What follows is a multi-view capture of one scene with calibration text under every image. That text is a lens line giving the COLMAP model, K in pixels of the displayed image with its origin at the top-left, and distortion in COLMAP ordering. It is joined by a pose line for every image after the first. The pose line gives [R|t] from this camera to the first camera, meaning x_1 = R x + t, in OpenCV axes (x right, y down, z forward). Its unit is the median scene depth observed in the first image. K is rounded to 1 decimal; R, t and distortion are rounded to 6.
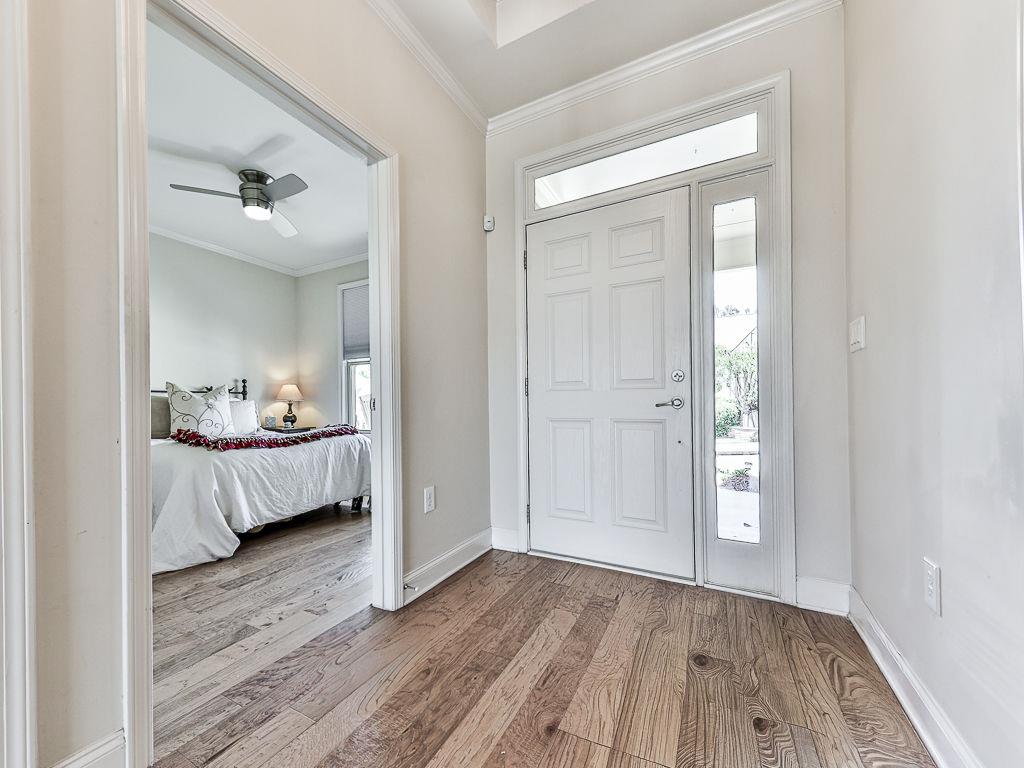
lens RADIAL K [[393.6, 0, 485.2], [0, 393.6, 403.3], [0, 0, 1]] dist [0.012486, -0.002311]
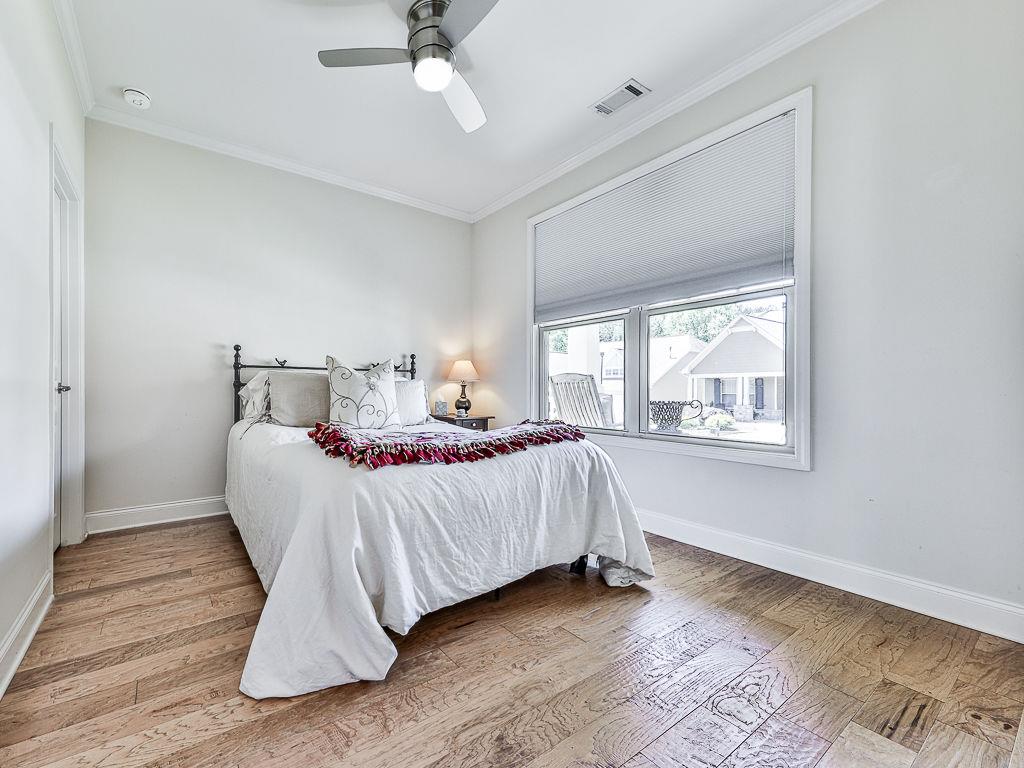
lens RADIAL K [[481.5, 0, 511.8], [0, 481.5, 384.9], [0, 0, 1]] dist [-0.002616, 0.000063]
pose [[0.940423, 0.010450, -0.339846, -0.208336], [-0.011780, 0.999929, -0.001852, 0.002449], [0.339803, 0.005745, 0.940479, 0.354428]]
